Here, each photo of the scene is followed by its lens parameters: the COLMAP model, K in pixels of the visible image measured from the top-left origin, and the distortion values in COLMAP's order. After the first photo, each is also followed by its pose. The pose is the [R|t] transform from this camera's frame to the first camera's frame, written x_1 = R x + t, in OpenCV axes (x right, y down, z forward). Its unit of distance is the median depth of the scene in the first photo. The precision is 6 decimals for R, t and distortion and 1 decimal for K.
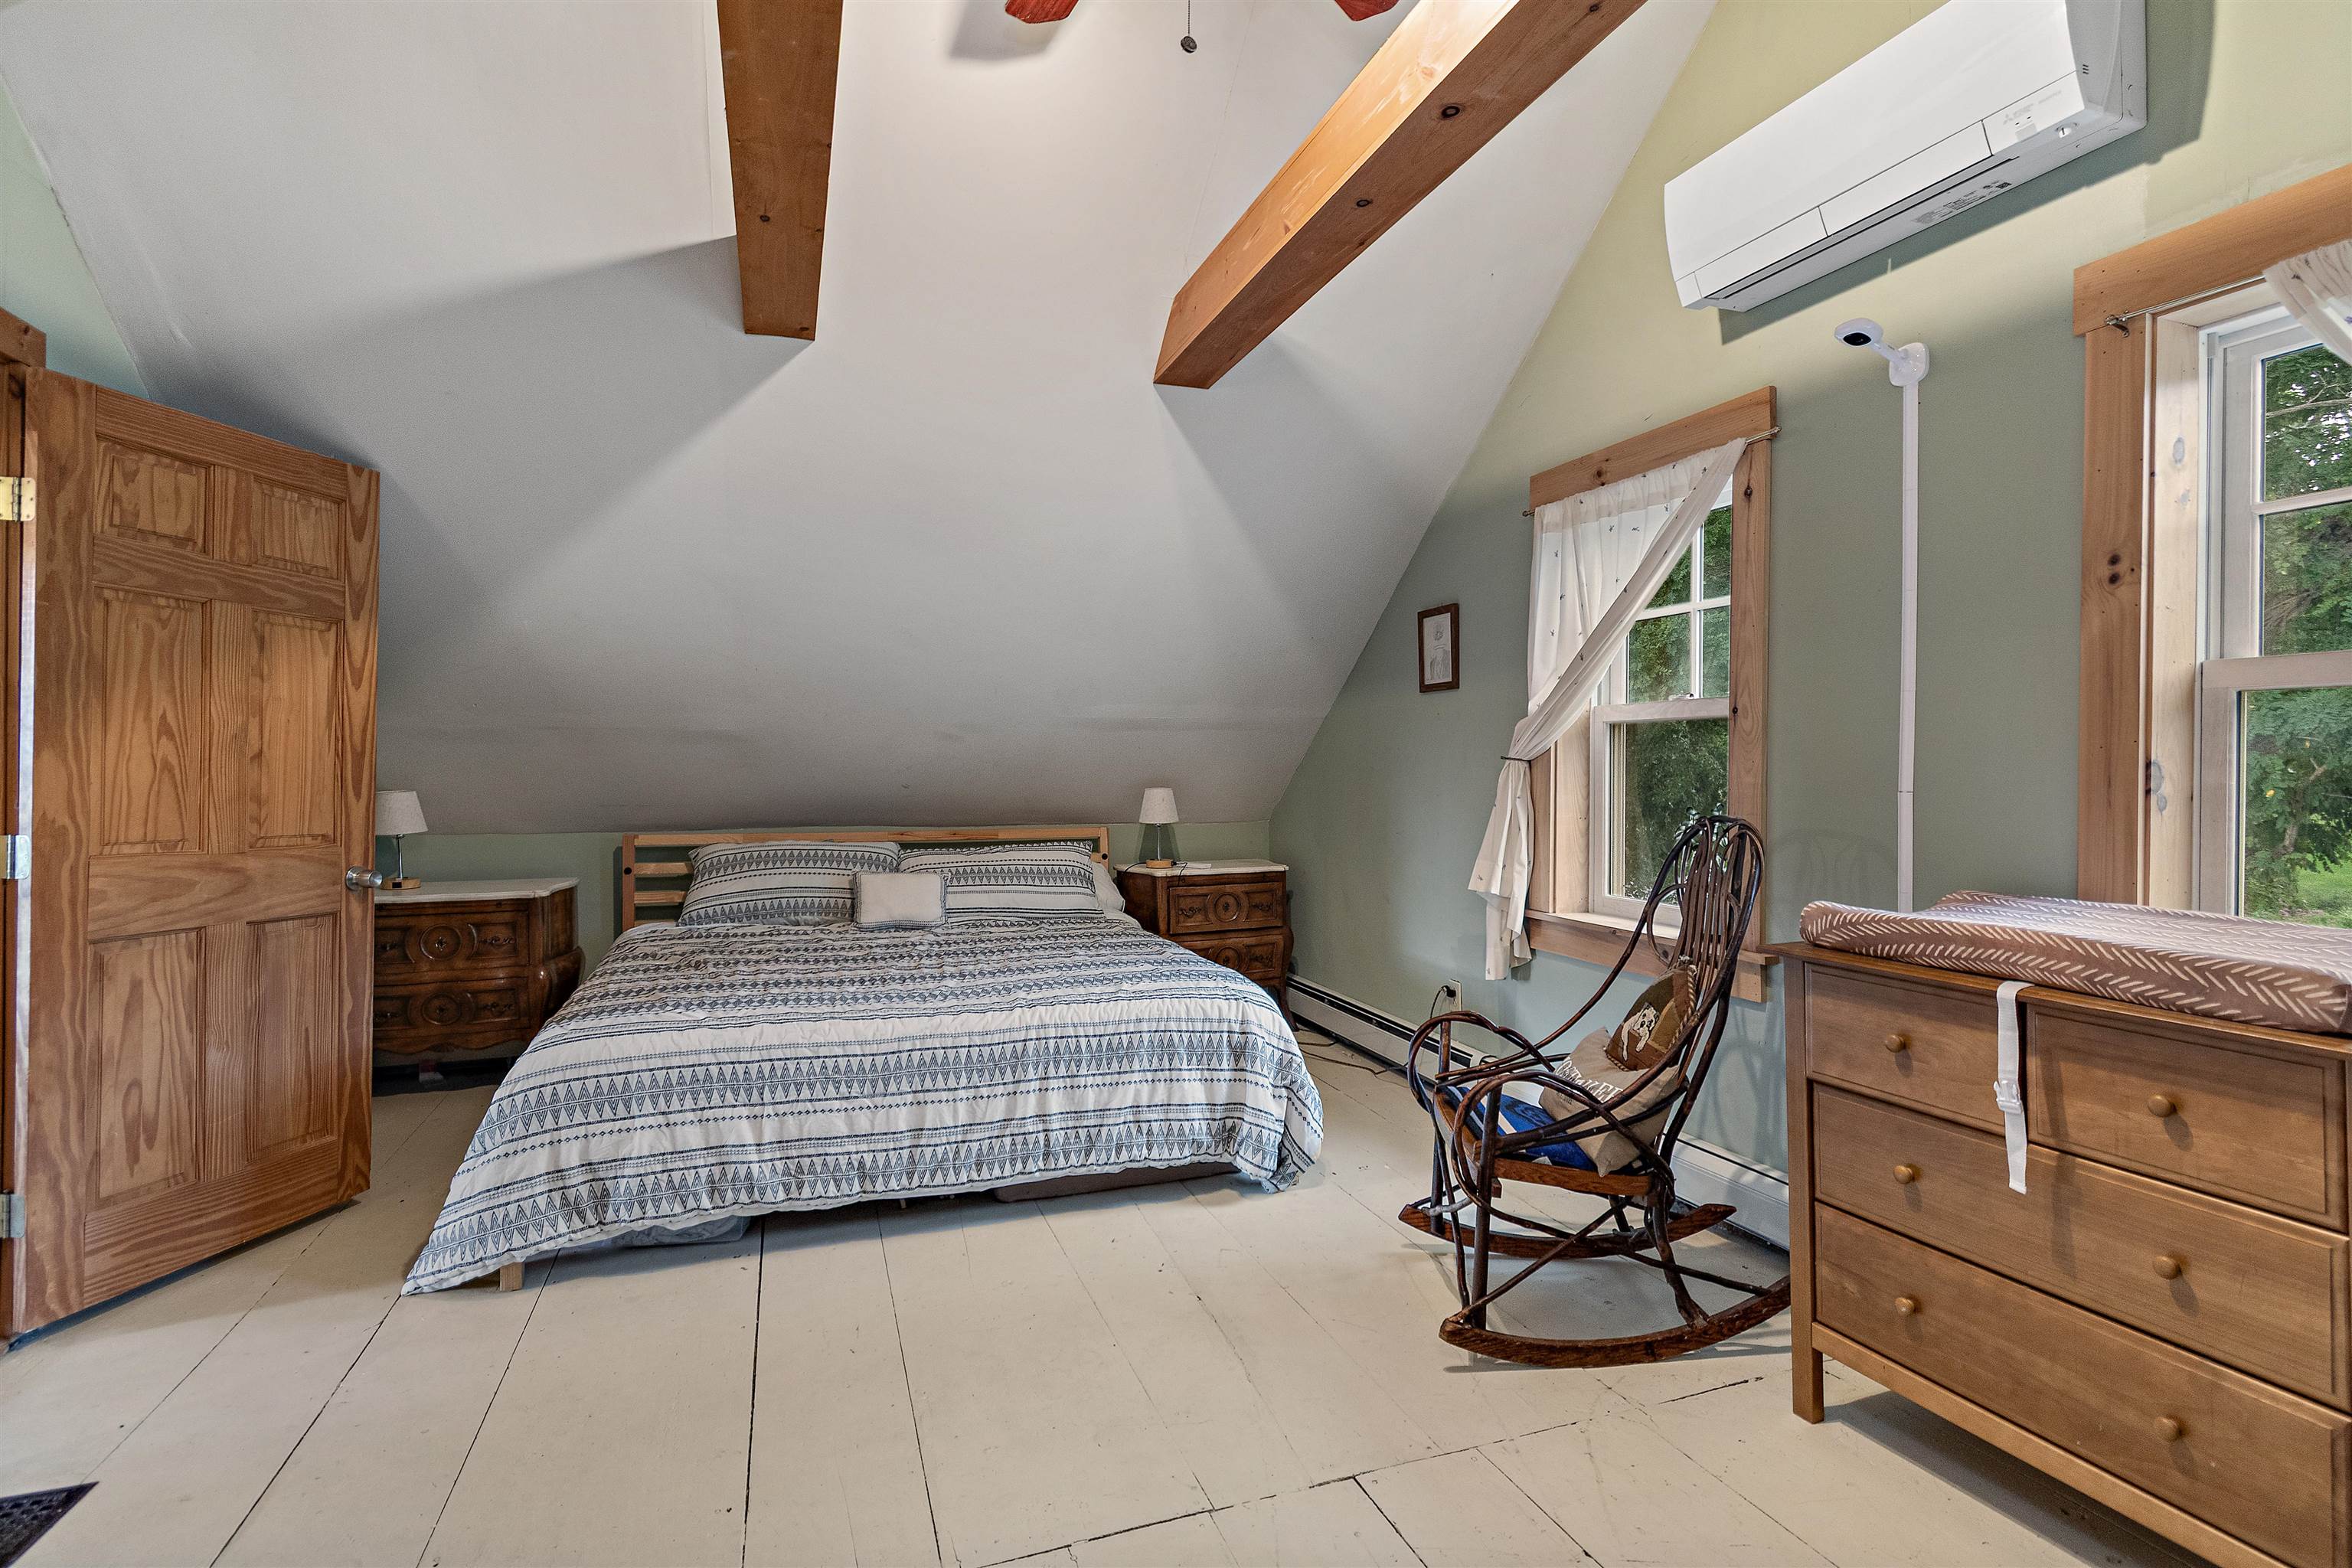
lens RADIAL K [[1129.0, 0, 1168.9], [0, 1129.0, 774.2], [0, 0, 1]] dist [-0.000240, -0.002486]
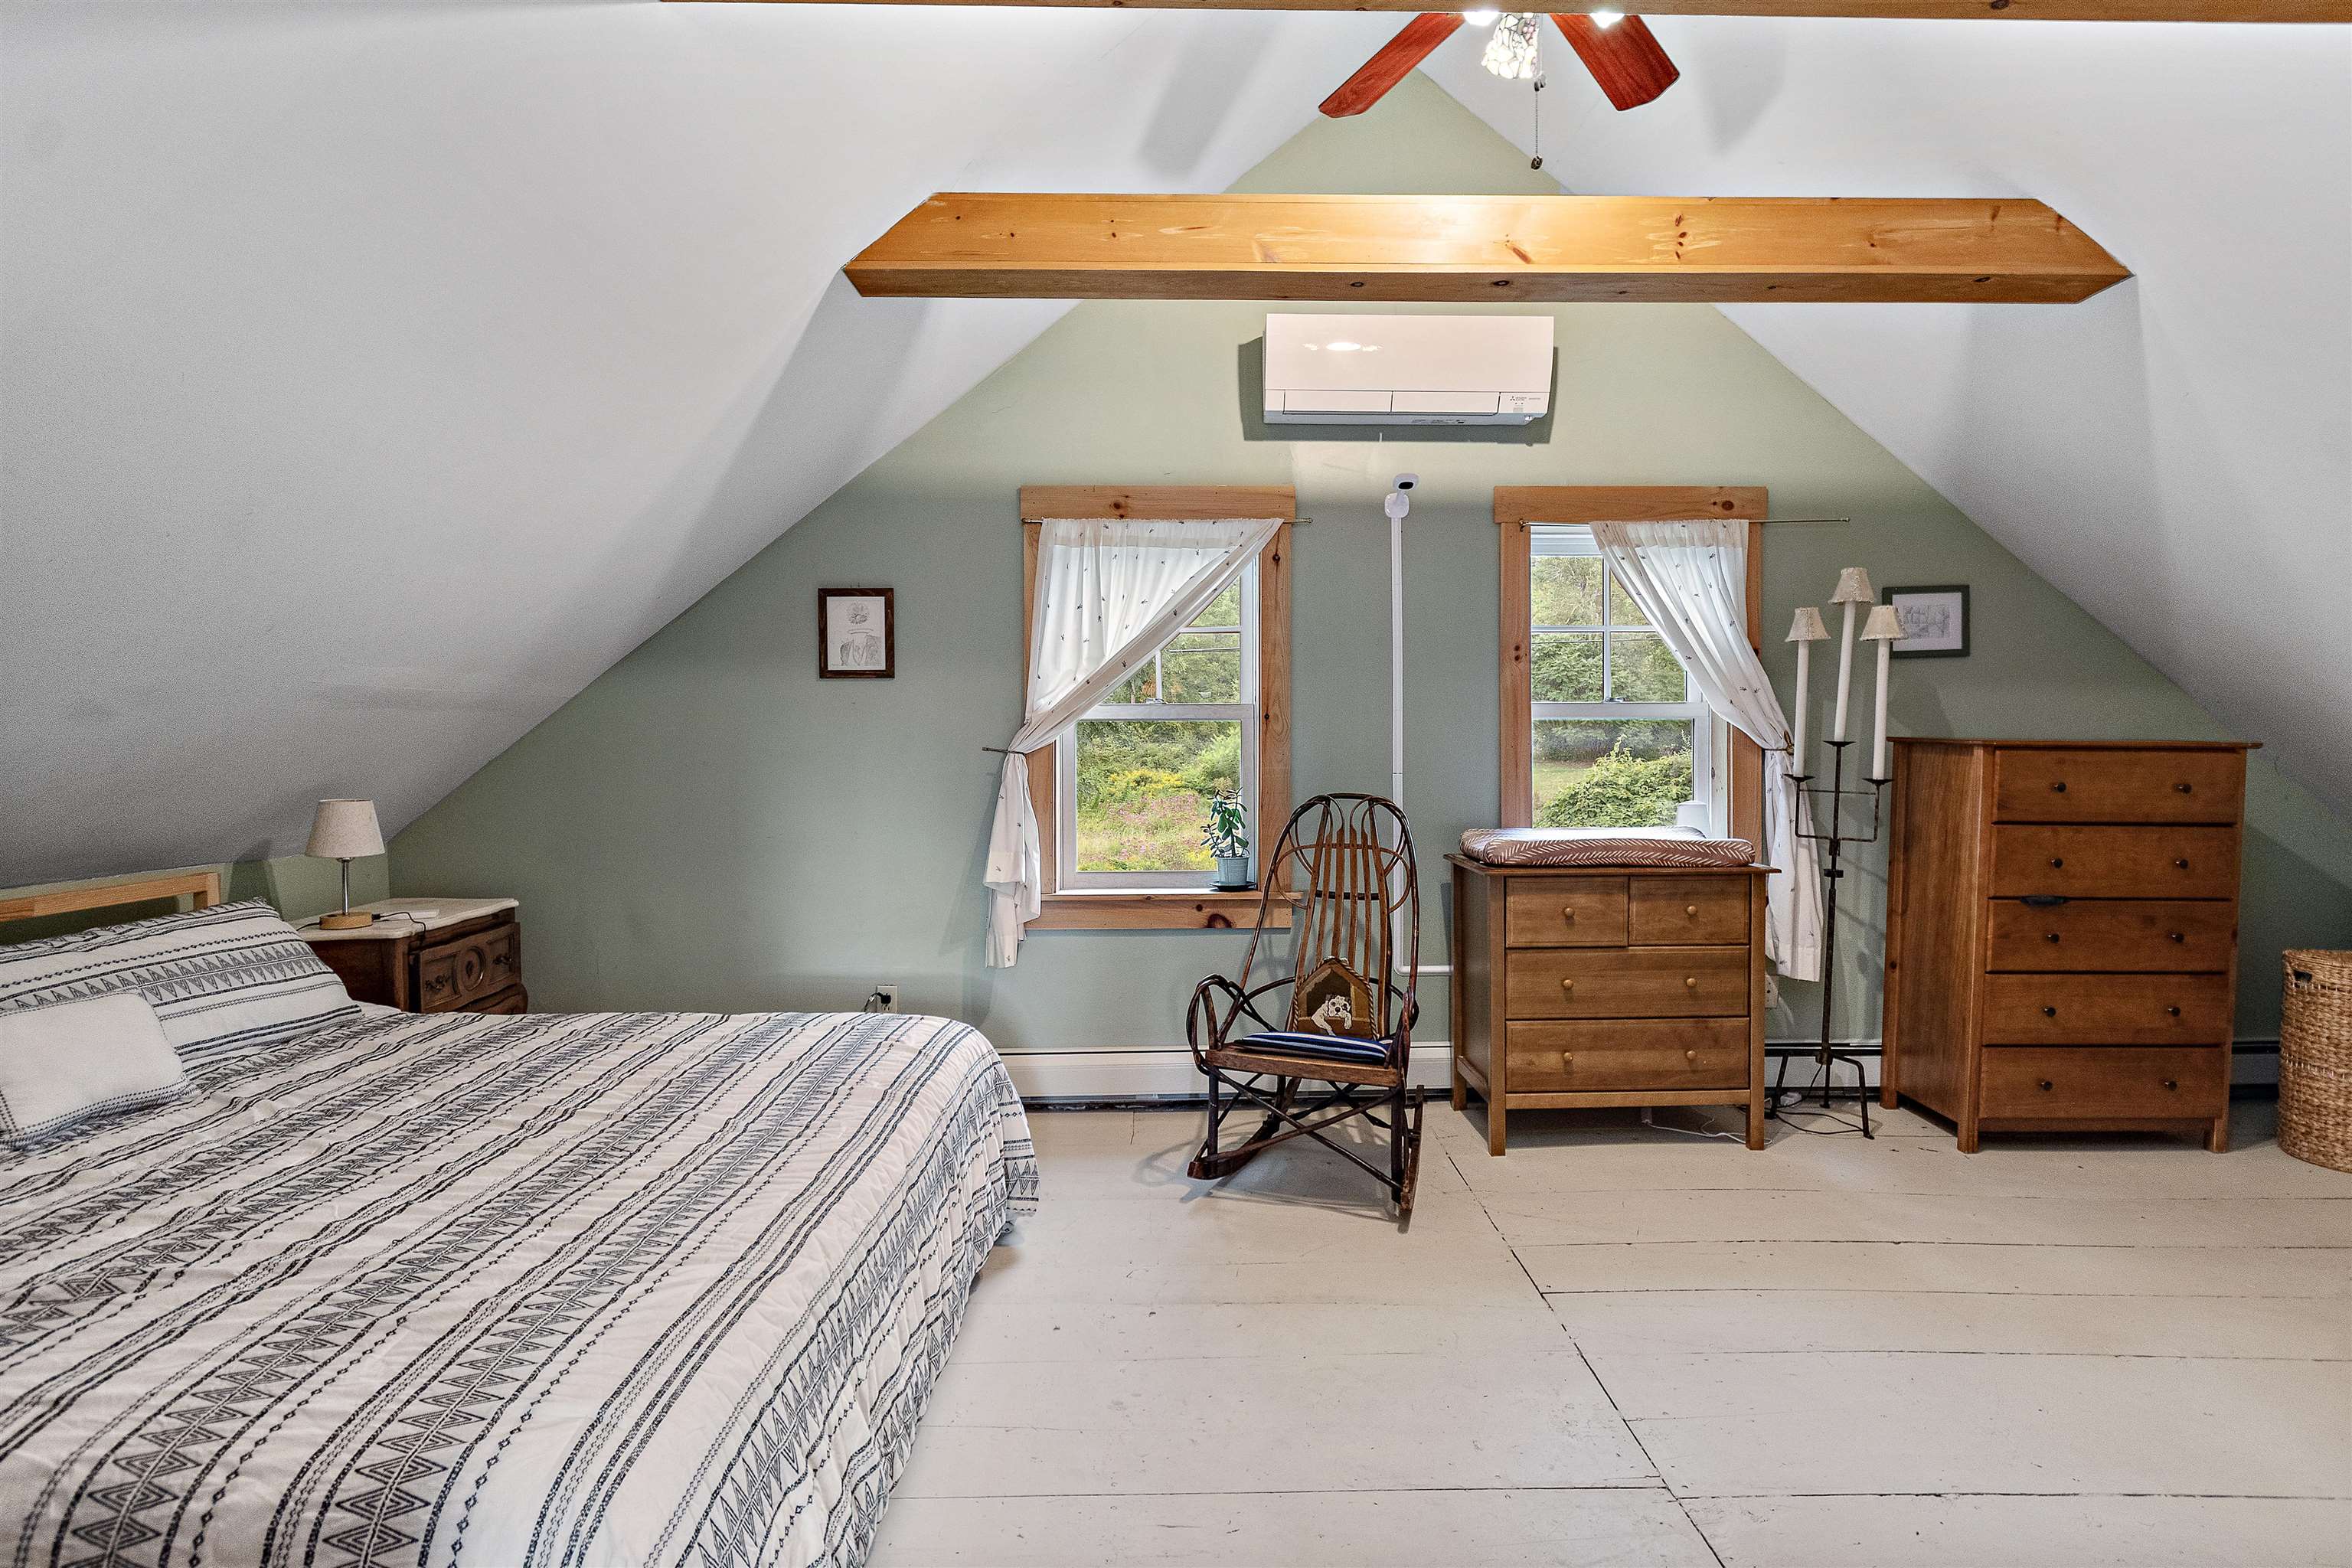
lens RADIAL K [[1173.0, 0, 1182.1], [0, 1173.0, 771.4], [0, 0, 1]] dist [0.002275, -0.000800]
pose [[0.313383, -0.022274, 0.949366, -0.694290], [0.011753, 0.999739, 0.019577, -0.015757], [-0.949554, 0.005023, 0.313563, 0.521524]]
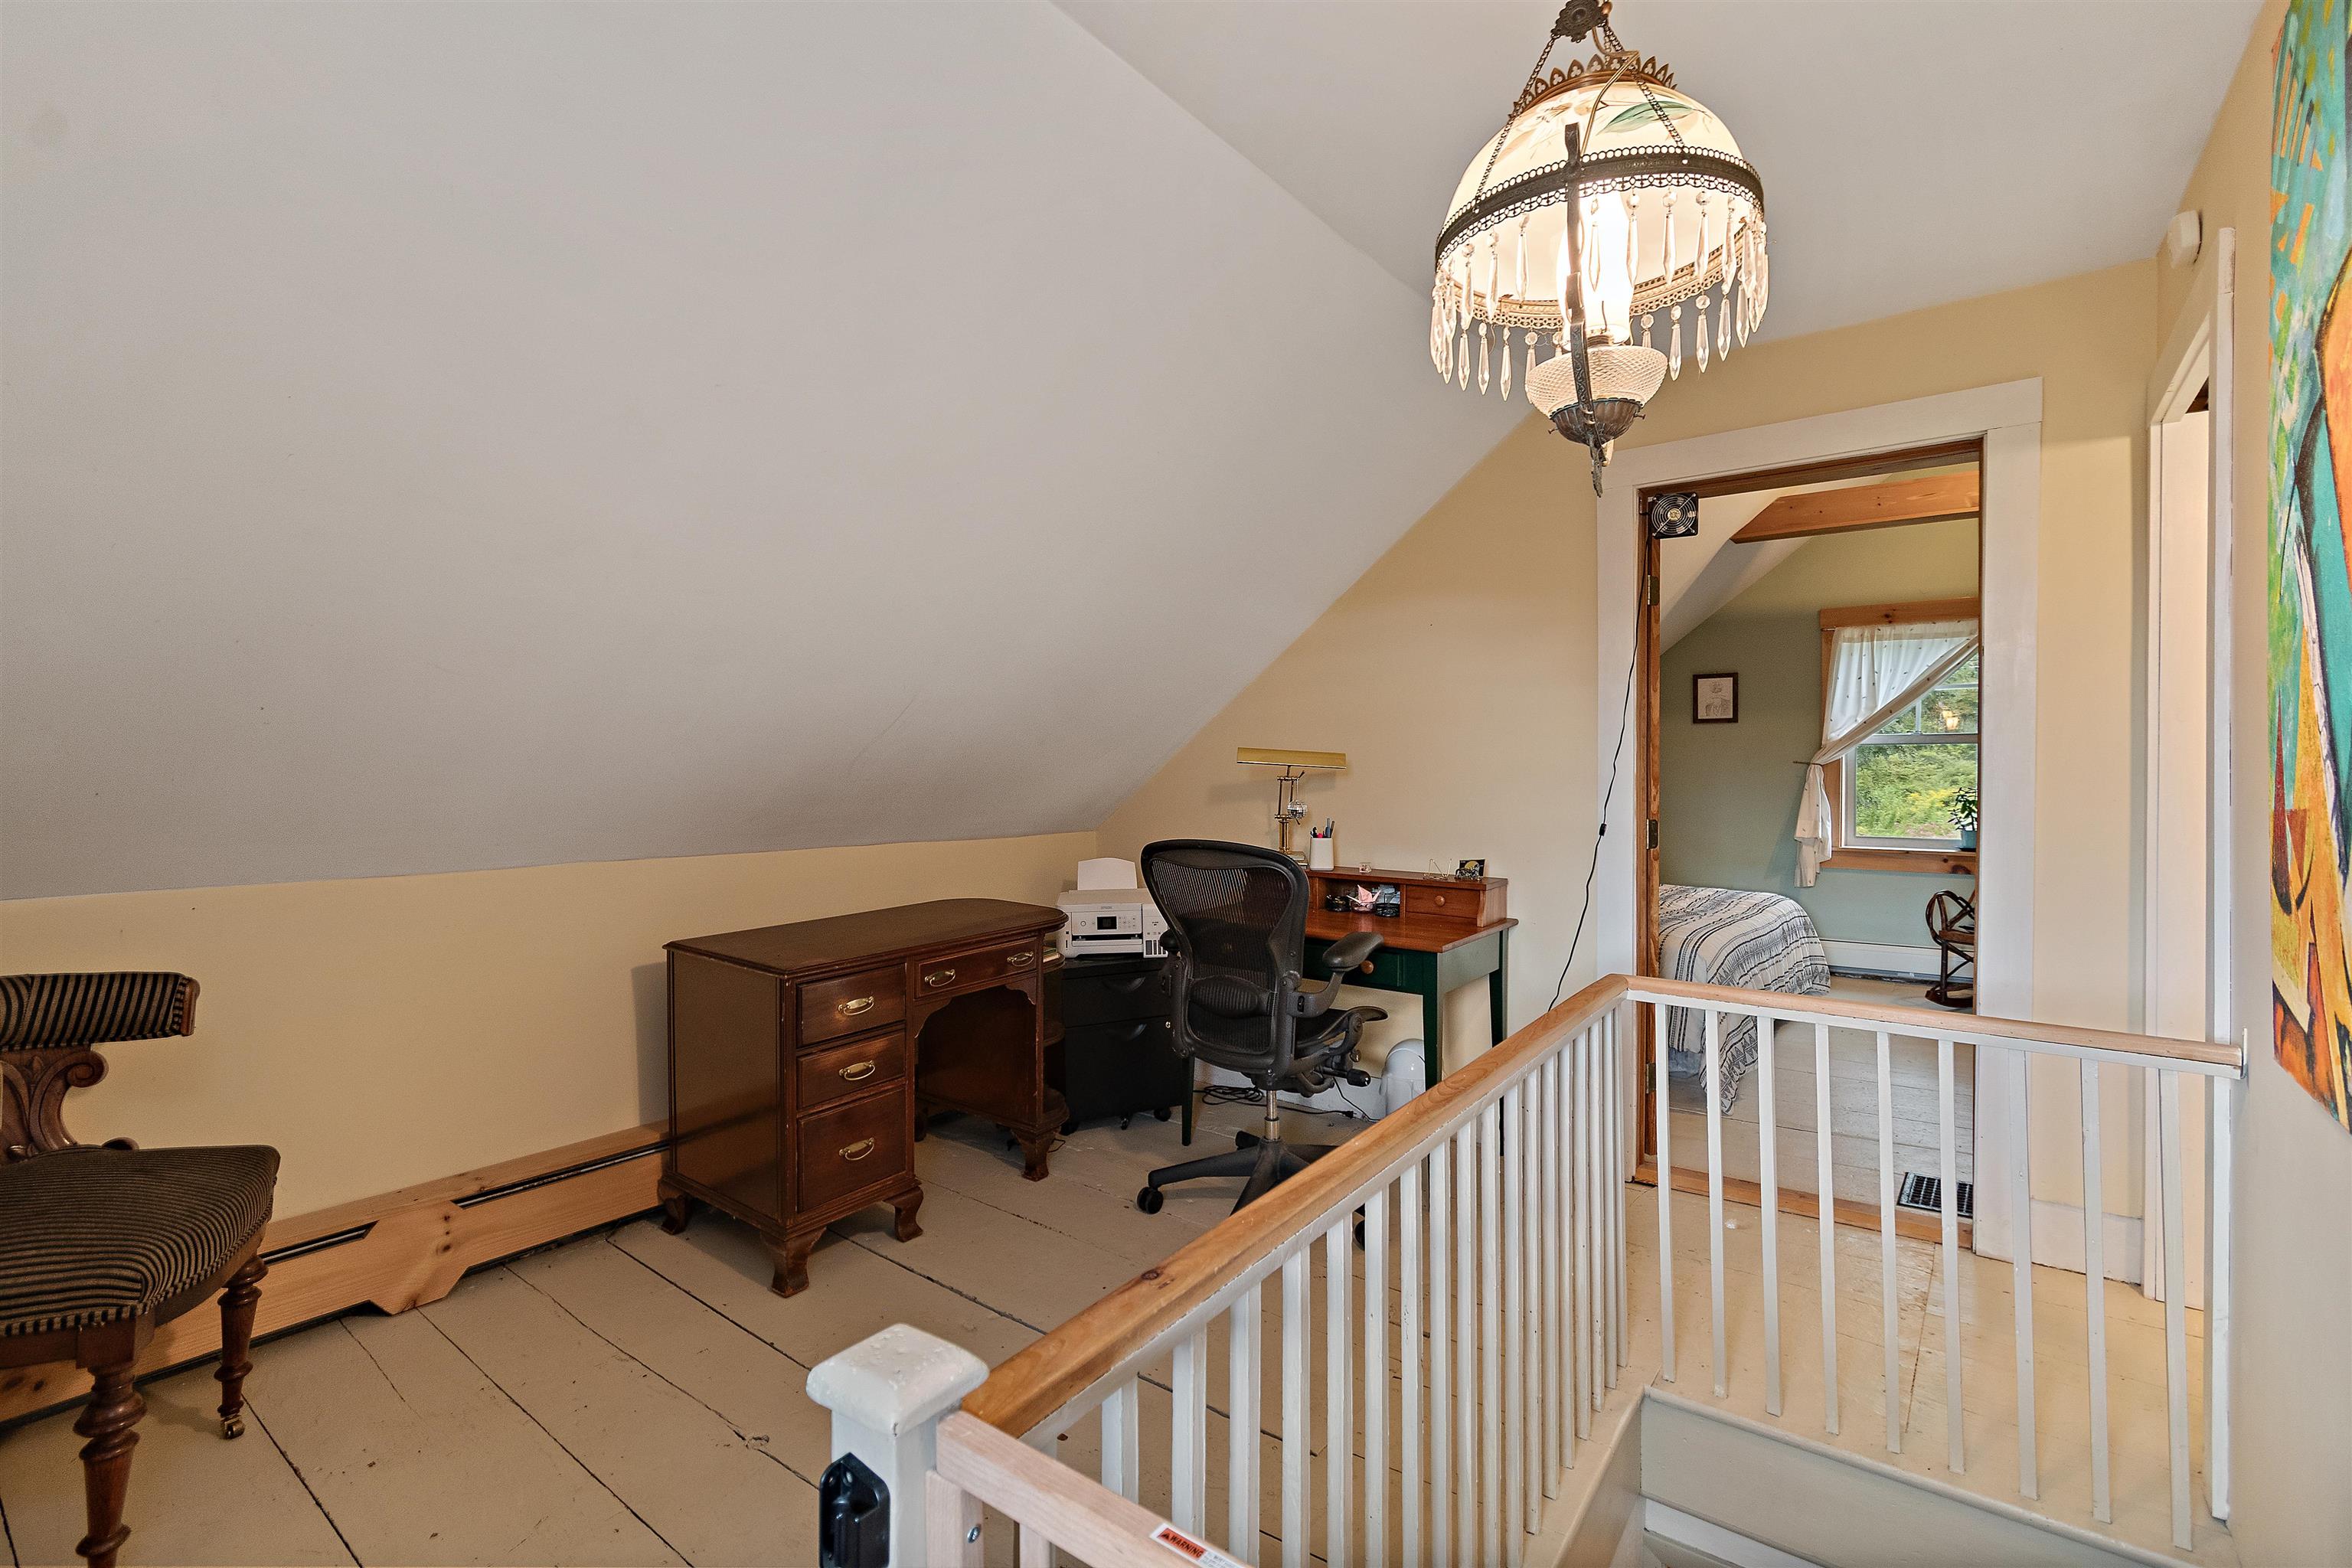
lens RADIAL K [[1052.0, 0, 1197.4], [0, 1052.0, 774.3], [0, 0, 1]] dist [0.000169, 0.000158]
pose [[0.828218, -0.005278, 0.560381, -1.494230], [0.006441, 0.999979, -0.000102, -0.003153], [-0.560369, 0.003694, 0.828235, 0.158909]]
